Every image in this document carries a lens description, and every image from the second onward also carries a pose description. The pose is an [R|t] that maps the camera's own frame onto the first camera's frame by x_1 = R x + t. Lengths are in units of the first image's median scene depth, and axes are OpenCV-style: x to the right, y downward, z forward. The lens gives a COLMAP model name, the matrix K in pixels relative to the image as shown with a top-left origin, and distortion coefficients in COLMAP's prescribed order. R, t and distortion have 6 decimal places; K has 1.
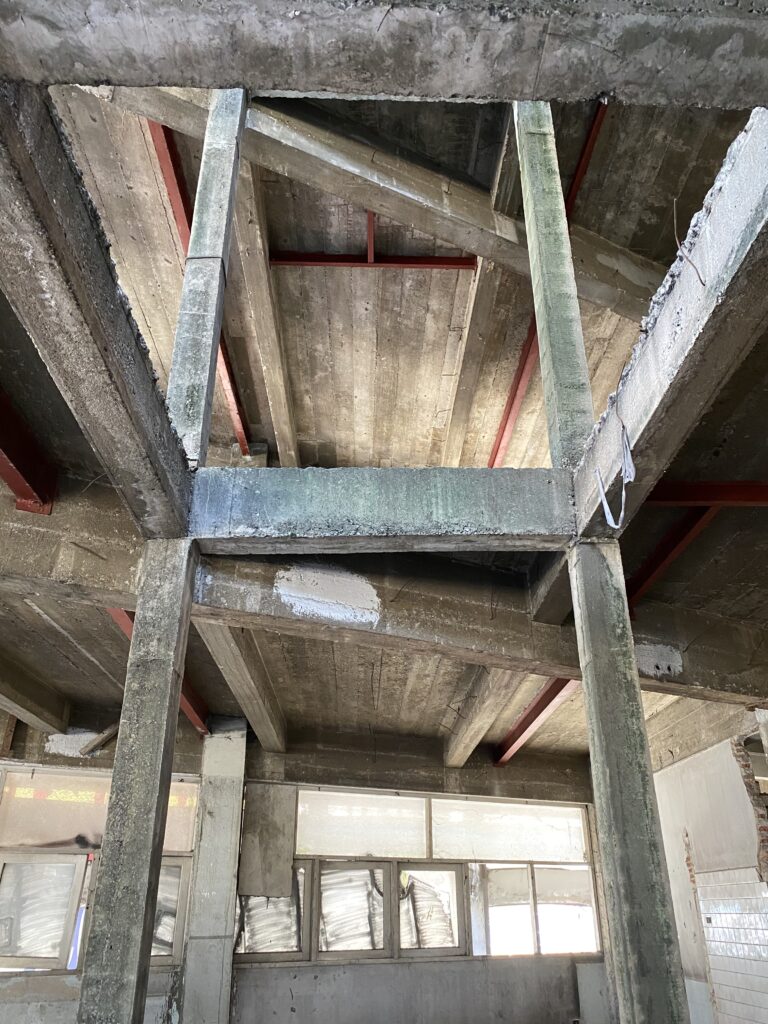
lens RADIAL K [[756.1, 0, 384.0], [0, 756.1, 512.0], [0, 0, 1]] dist [0.013992, -0.013597]
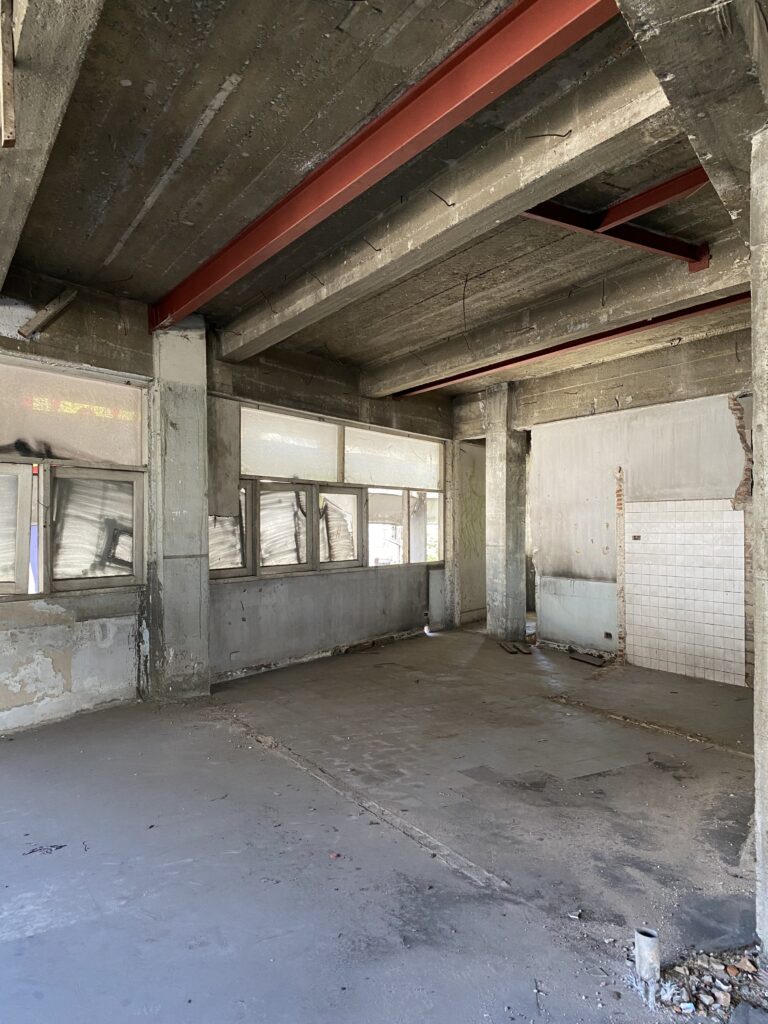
lens RADIAL K [[756.1, 0, 384.0], [0, 756.1, 512.0], [0, 0, 1]] dist [0.013992, -0.013597]
pose [[0.878118, 0.012579, 0.478279, -0.387556], [-0.225772, 0.892249, 0.391048, 0.101163], [-0.421825, -0.451368, 0.786340, 0.200296]]
